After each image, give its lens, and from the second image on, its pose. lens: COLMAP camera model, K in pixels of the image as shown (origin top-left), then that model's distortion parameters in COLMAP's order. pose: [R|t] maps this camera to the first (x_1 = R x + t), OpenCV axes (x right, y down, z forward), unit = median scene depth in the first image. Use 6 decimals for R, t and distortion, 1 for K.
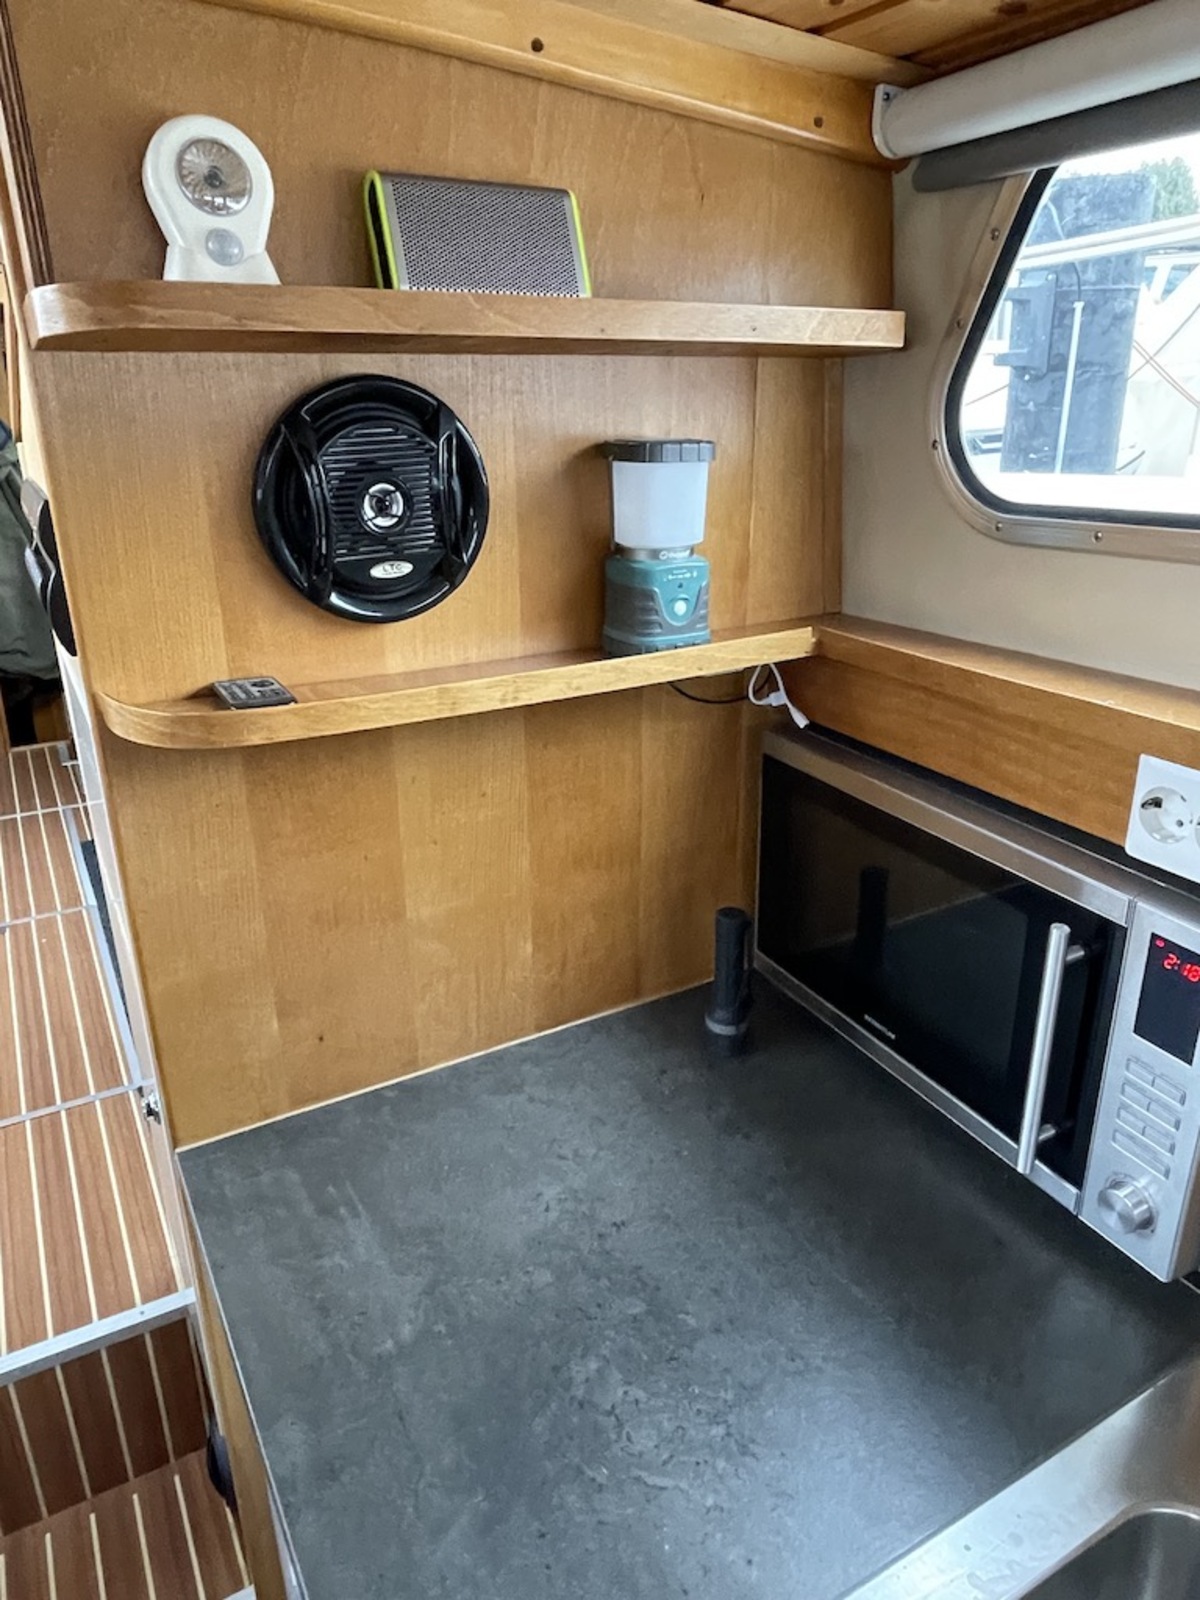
lens RADIAL K [[1067.3, 0, 600.0], [0, 1067.3, 800.0], [0, 0, 1]] dist [0.025060, -0.048240]
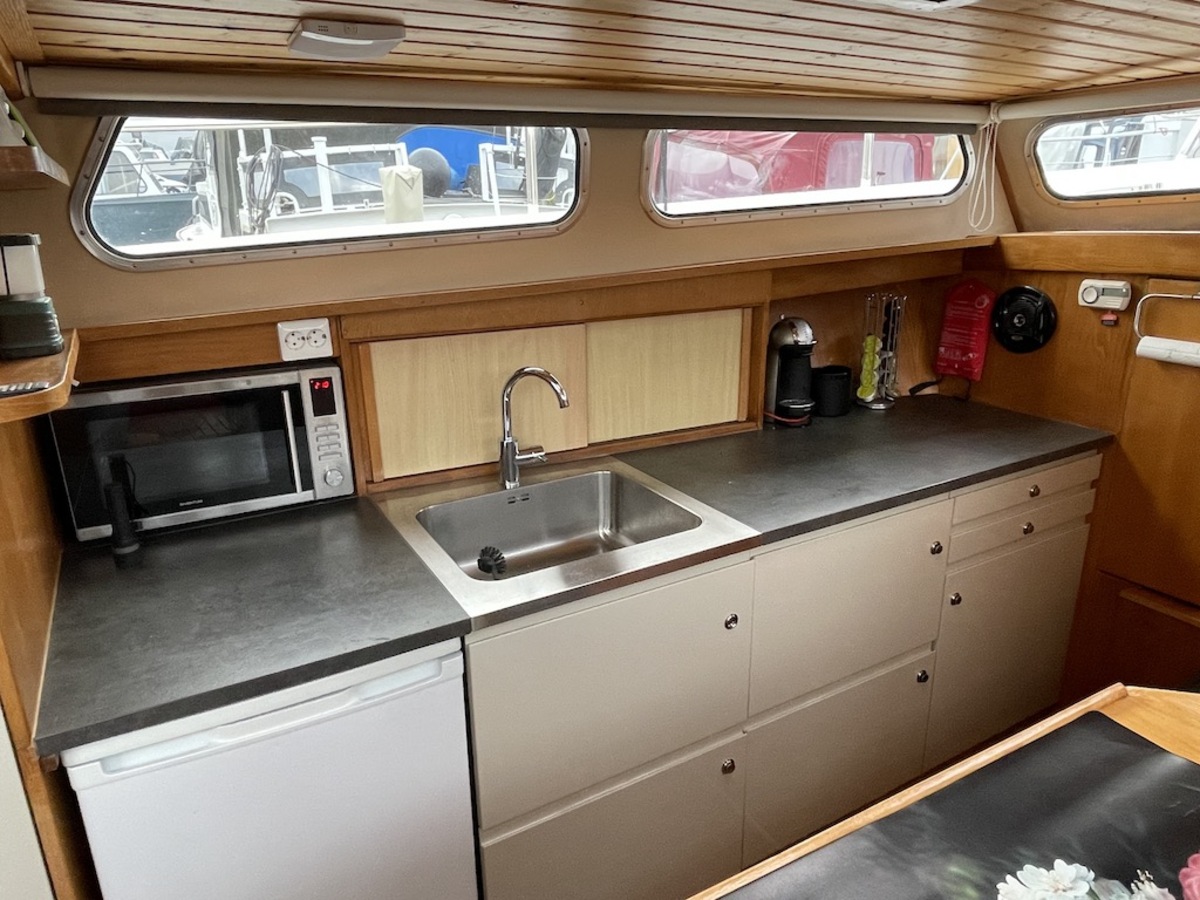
lens RADIAL K [[800.5, 0, 600.0], [0, 800.5, 450.0], [0, 0, 1]] dist [0.025060, -0.048240]
pose [[-0.015072, -0.292226, 0.956230, -1.666692], [0.377815, 0.883775, 0.276039, -0.013442], [-0.925758, 0.365439, 0.097087, 0.099470]]
